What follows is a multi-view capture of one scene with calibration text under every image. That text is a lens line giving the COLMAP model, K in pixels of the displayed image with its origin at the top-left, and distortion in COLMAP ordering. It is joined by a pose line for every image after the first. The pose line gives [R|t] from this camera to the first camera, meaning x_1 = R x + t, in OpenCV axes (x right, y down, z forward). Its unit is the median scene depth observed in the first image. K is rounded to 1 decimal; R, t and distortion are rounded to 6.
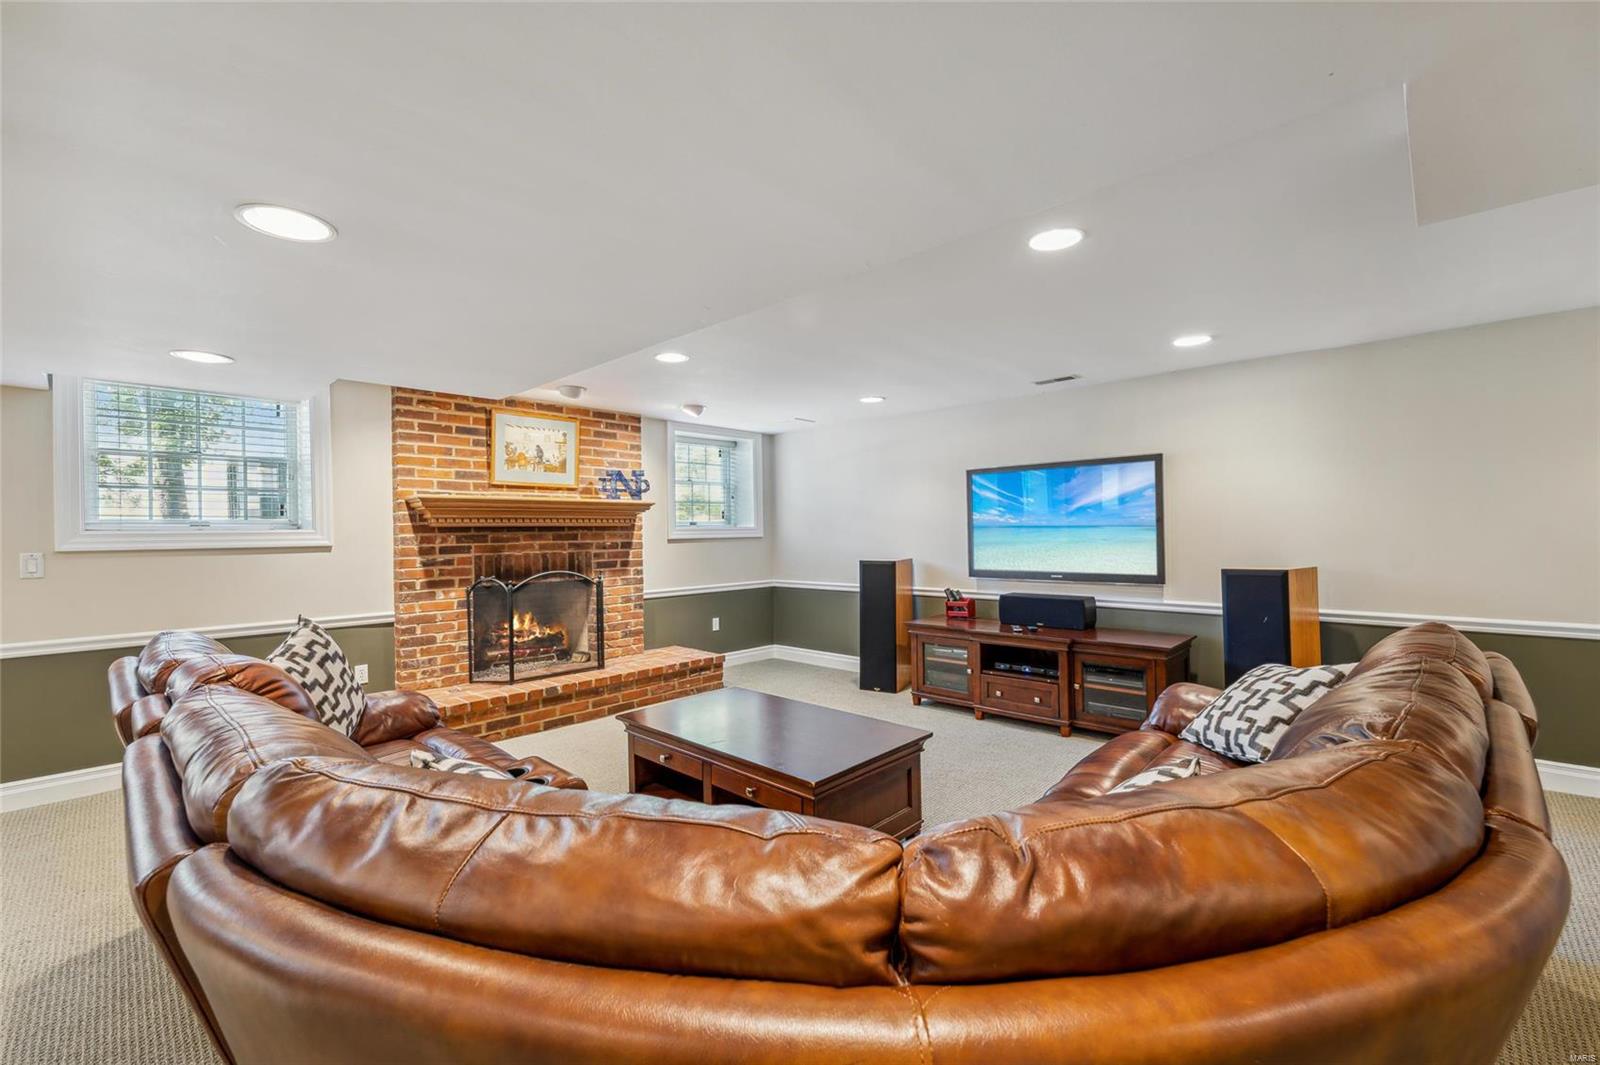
lens RADIAL K [[658.5, 0, 810.1], [0, 658.5, 535.0], [0, 0, 1]] dist [0.001972, 0.000427]
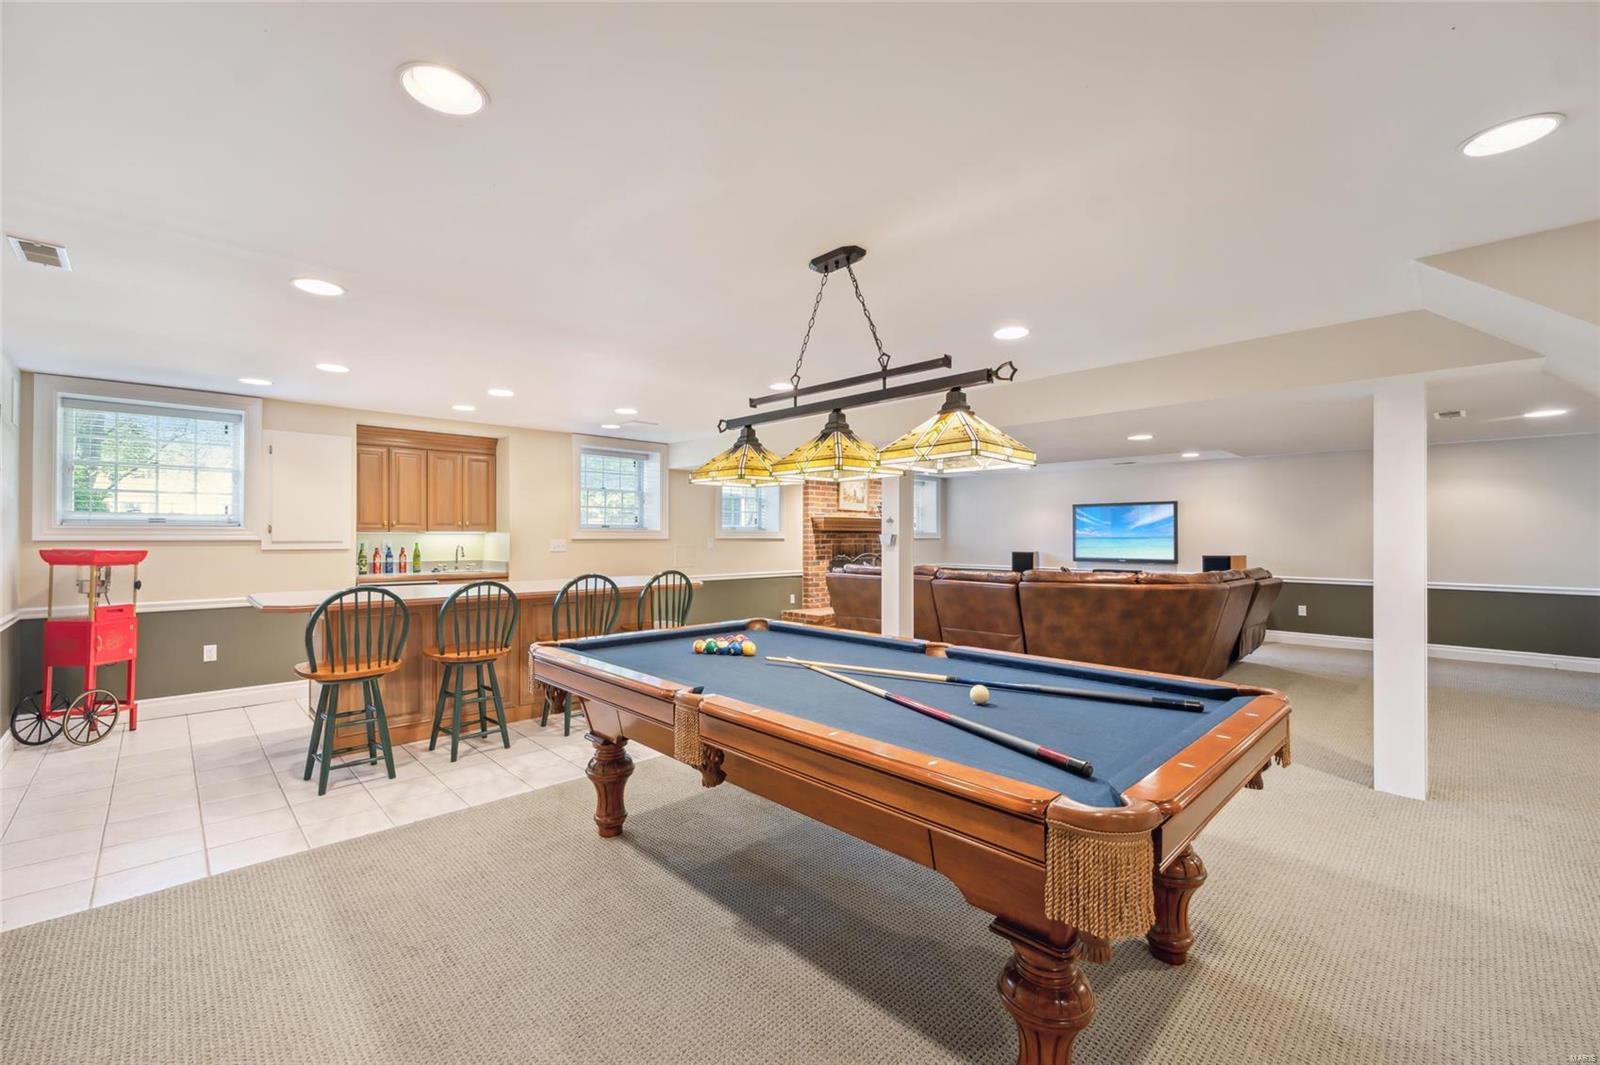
lens RADIAL K [[658.5, 0, 791.5], [0, 658.5, 528.6], [0, 0, 1]] dist [0.001972, 0.000427]
pose [[0.999005, 0.018638, -0.040507, -0.550016], [-0.019137, 0.999745, -0.011959, 0.007789], [0.040274, 0.012723, 0.999108, -1.038573]]
